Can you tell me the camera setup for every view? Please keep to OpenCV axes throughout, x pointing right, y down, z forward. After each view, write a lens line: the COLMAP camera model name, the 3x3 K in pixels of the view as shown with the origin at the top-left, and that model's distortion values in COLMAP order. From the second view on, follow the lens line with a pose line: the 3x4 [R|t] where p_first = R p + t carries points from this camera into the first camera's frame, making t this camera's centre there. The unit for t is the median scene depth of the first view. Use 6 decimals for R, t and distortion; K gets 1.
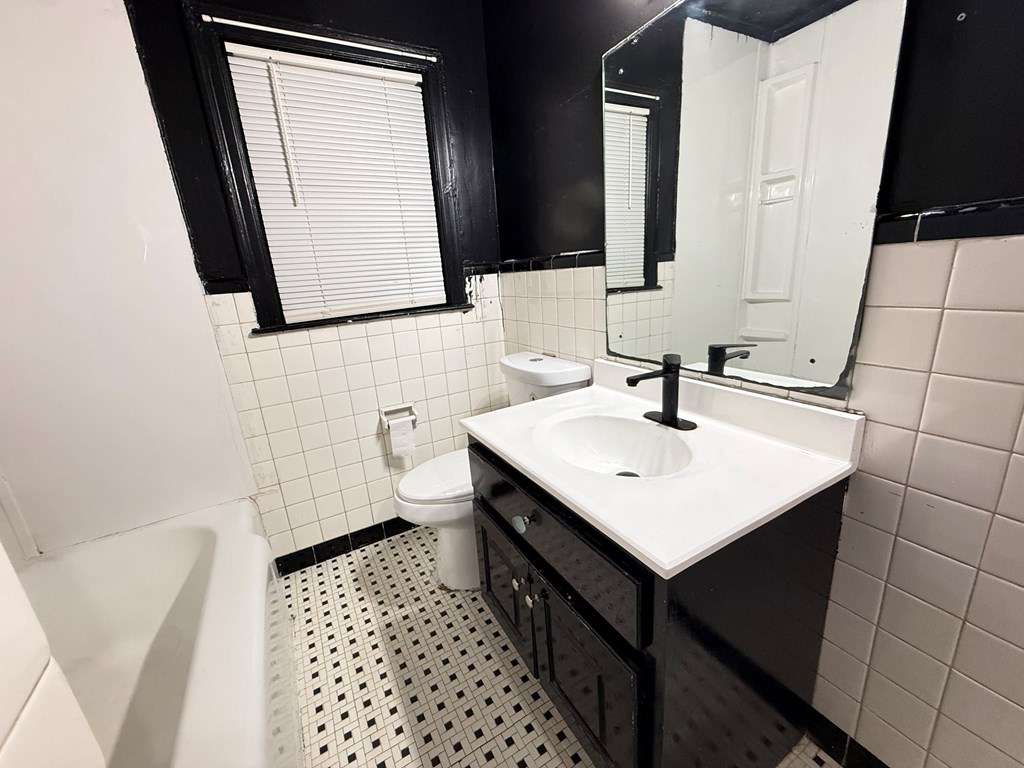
lens RADIAL K [[408.2, 0, 512.0], [0, 408.2, 384.0], [0, 0, 1]] dist [0.000177, -0.000336]
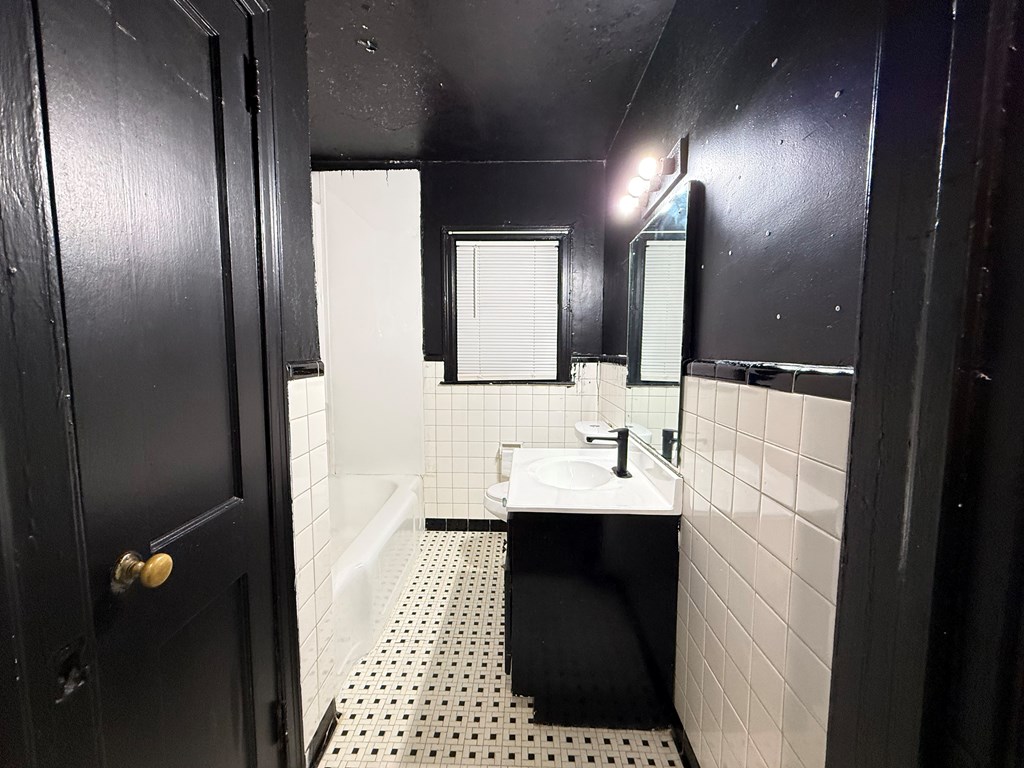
lens RADIAL K [[408.2, 0, 512.0], [0, 408.2, 384.0], [0, 0, 1]] dist [0.000177, -0.000336]
pose [[0.855451, 0.122073, -0.503291, 0.505518], [-0.201126, 0.973851, -0.105649, 0.003846], [0.477234, 0.191603, 0.857634, -0.369637]]
